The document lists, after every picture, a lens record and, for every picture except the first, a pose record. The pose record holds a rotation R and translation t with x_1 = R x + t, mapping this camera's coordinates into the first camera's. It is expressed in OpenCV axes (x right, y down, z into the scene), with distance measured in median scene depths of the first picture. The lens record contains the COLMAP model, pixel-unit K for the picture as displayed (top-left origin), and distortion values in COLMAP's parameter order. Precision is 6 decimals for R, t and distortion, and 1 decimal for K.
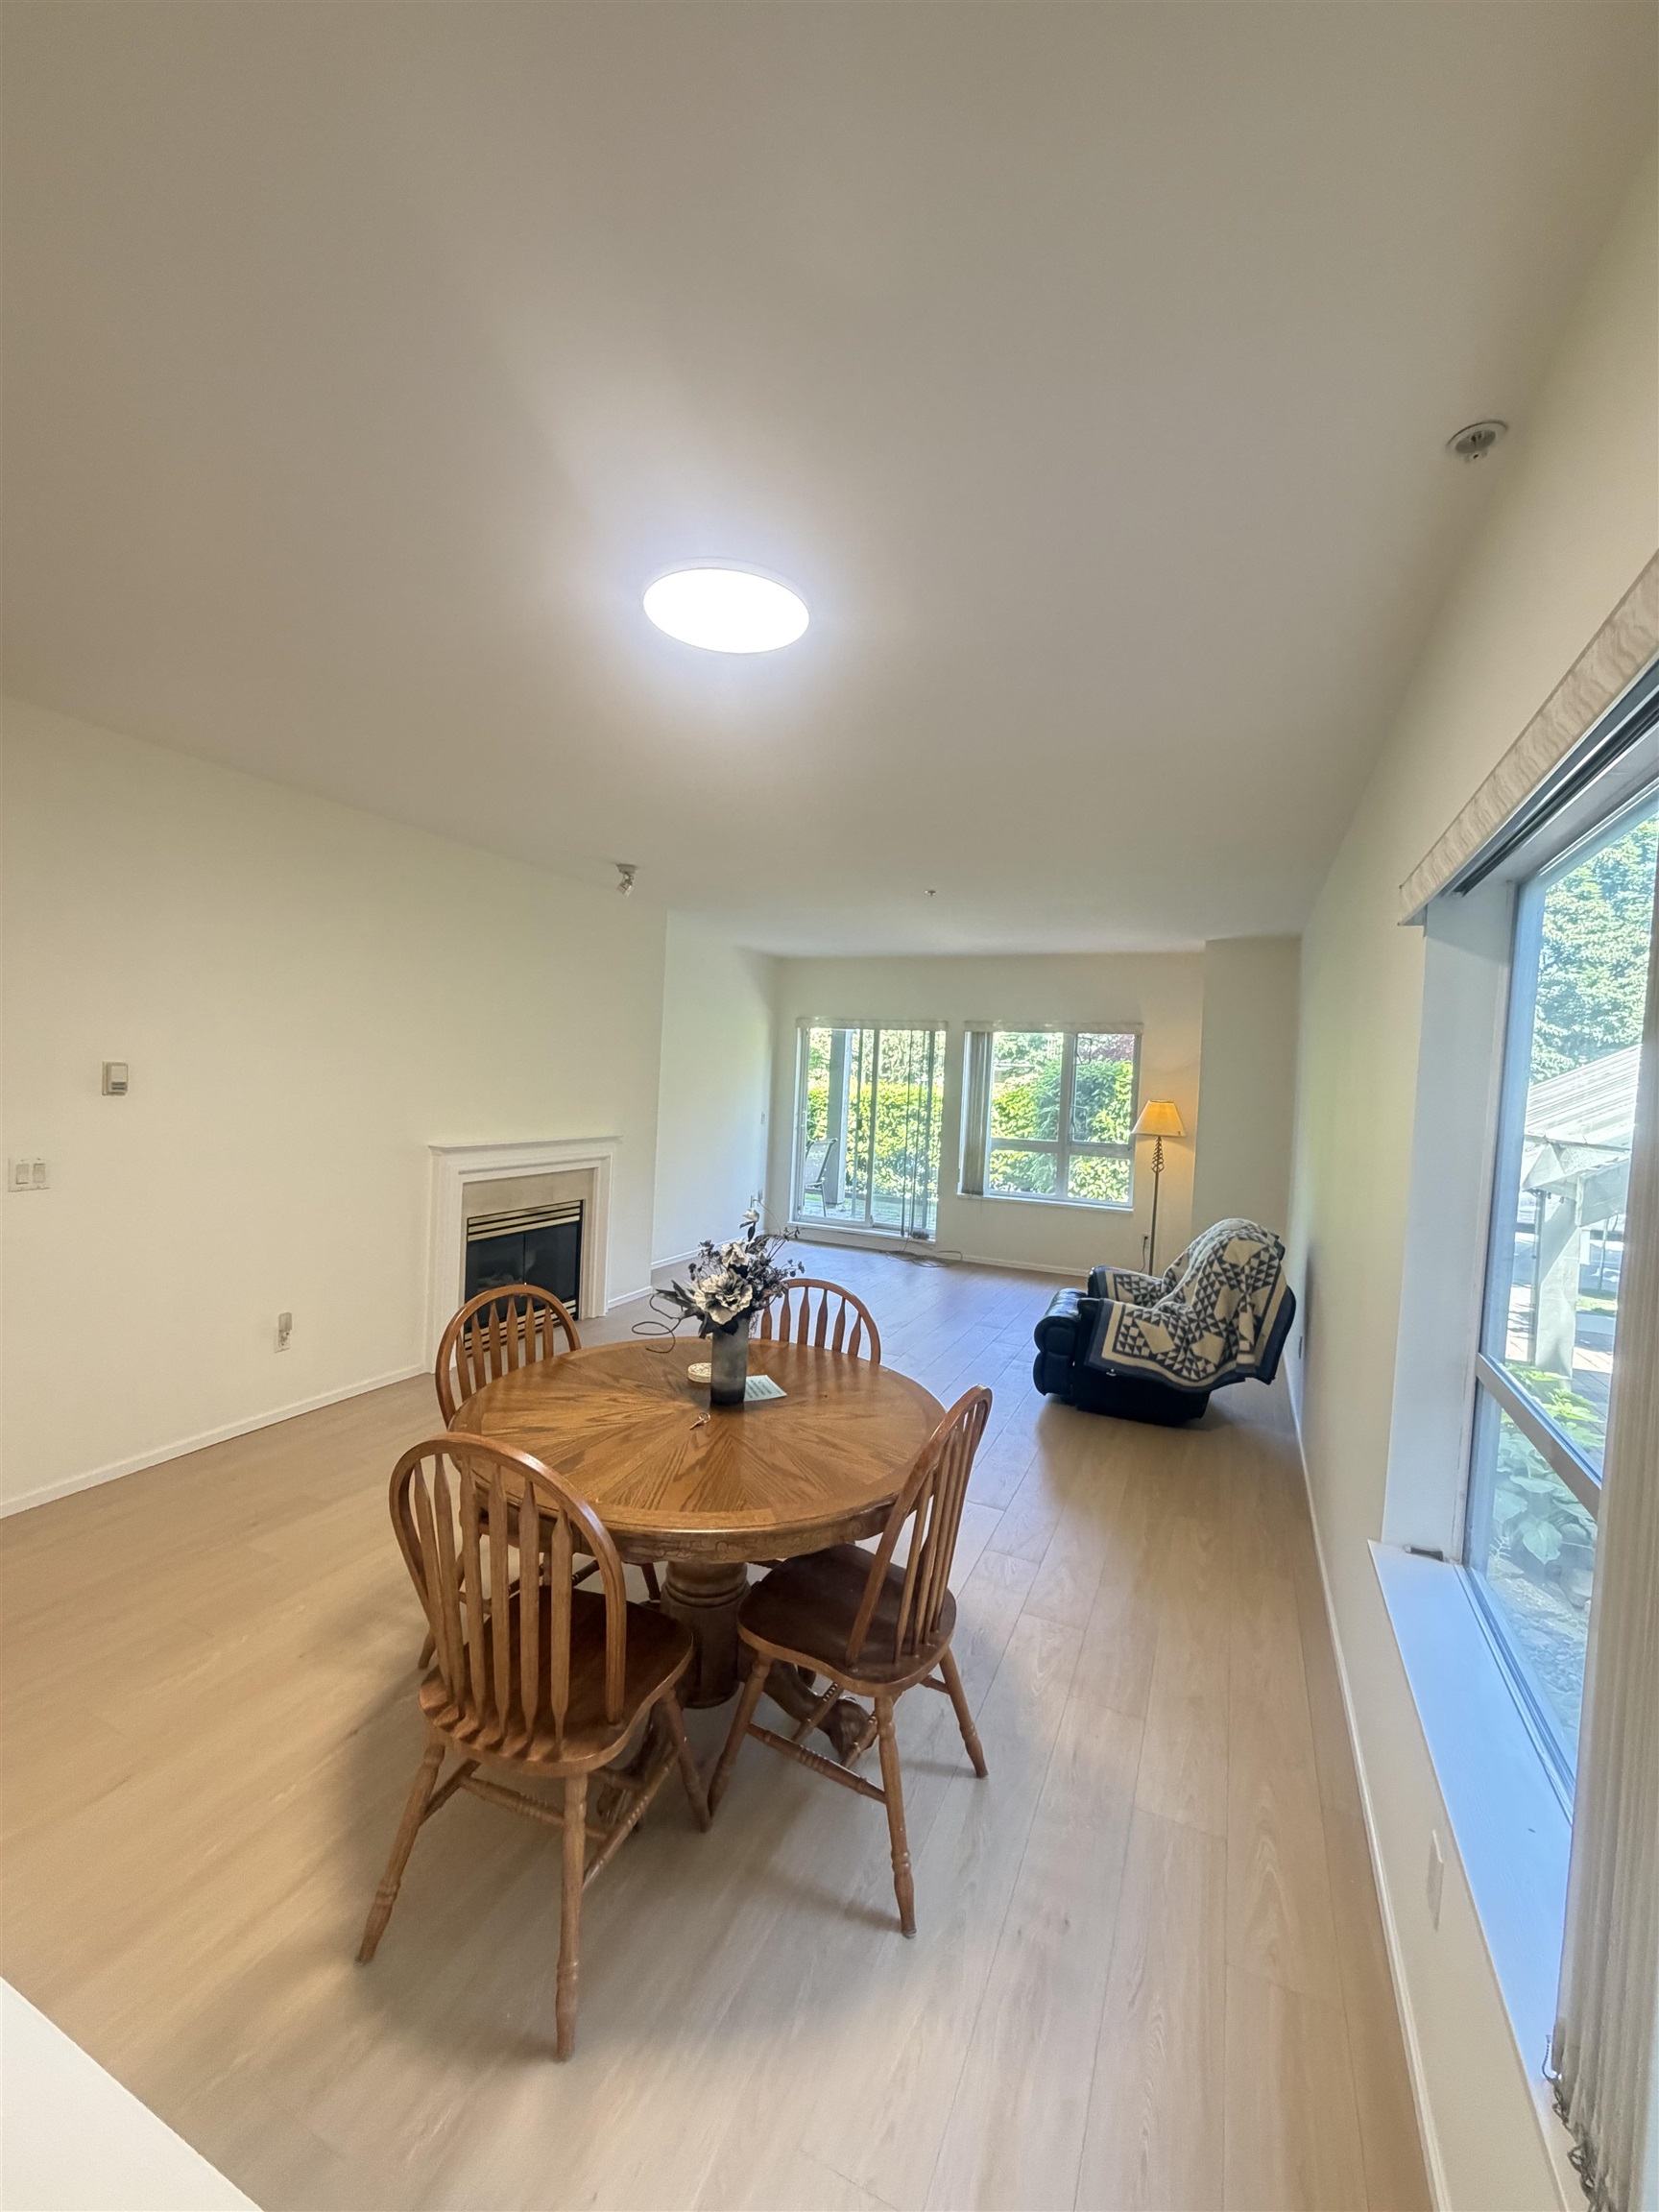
lens RADIAL K [[887.6, 0, 827.1], [0, 887.6, 1109.3], [0, 0, 1]] dist [0.001591, 0.000328]
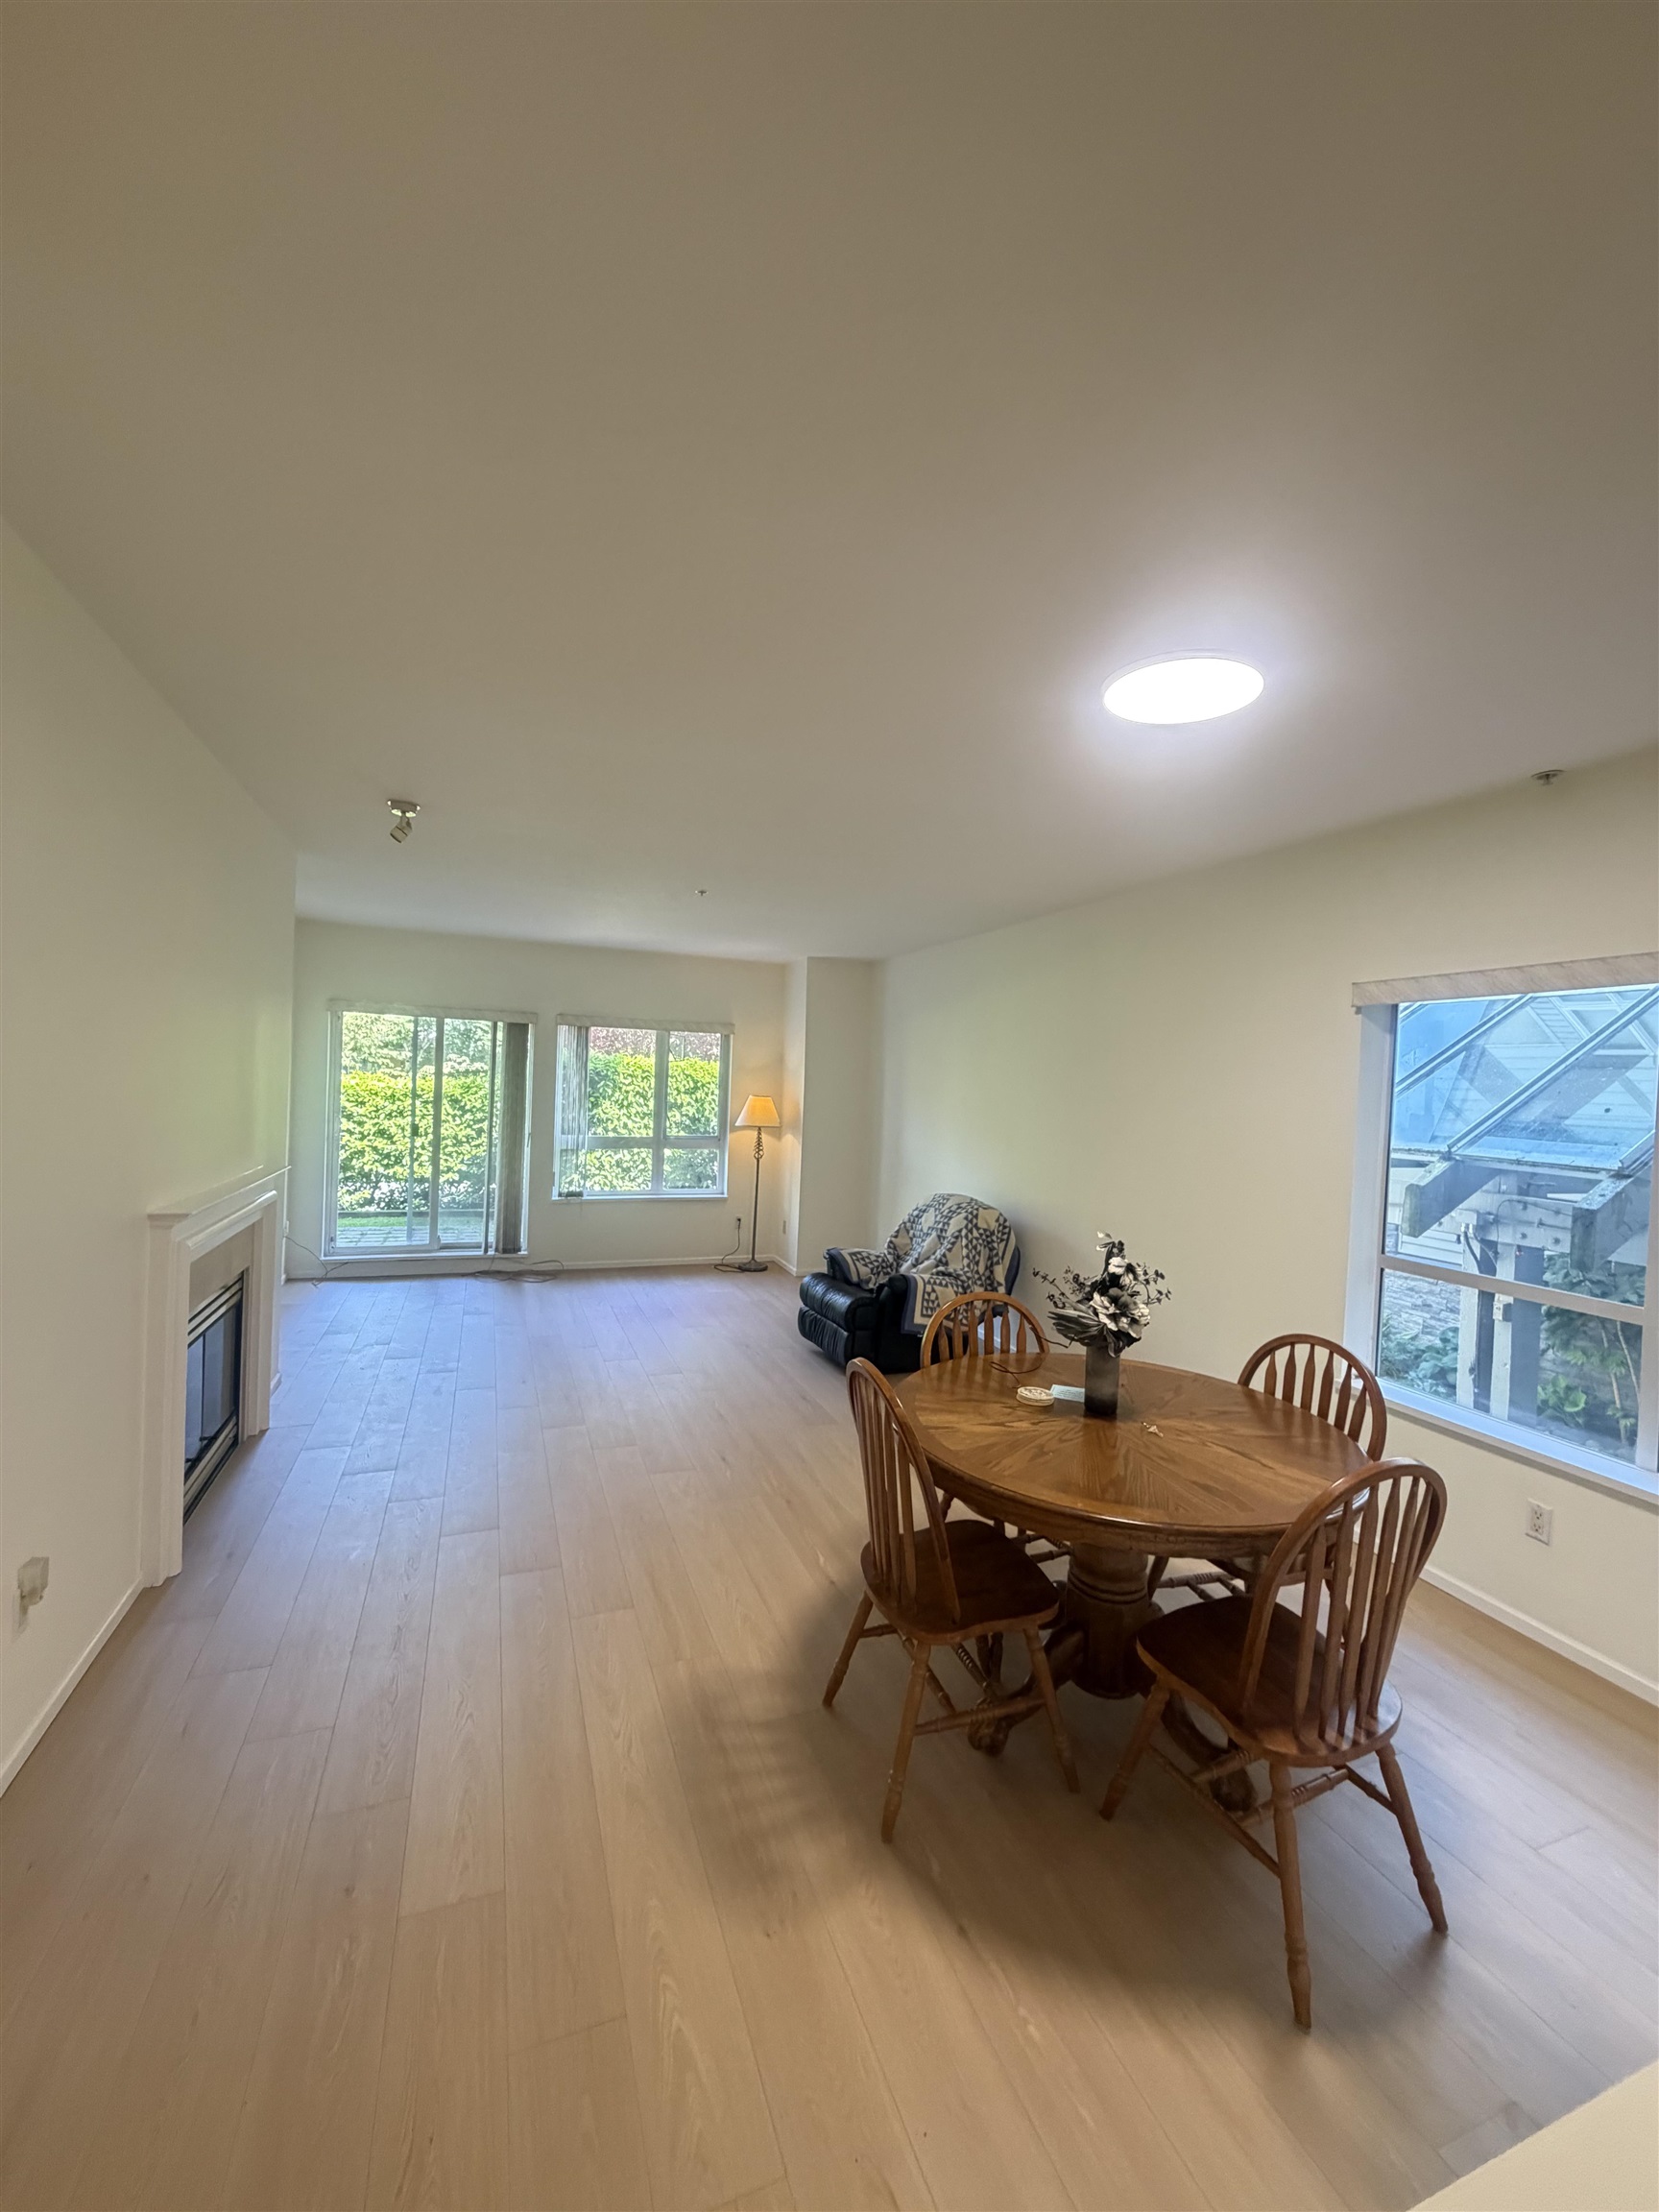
lens RADIAL K [[887.6, 0, 830.9], [0, 887.6, 1109.6], [0, 0, 1]] dist [0.001591, 0.000328]
pose [[0.689492, -0.036244, 0.723386, -0.363865], [0.019179, 0.999311, 0.031788, -0.025372], [-0.724039, -0.008044, 0.689712, 0.163662]]
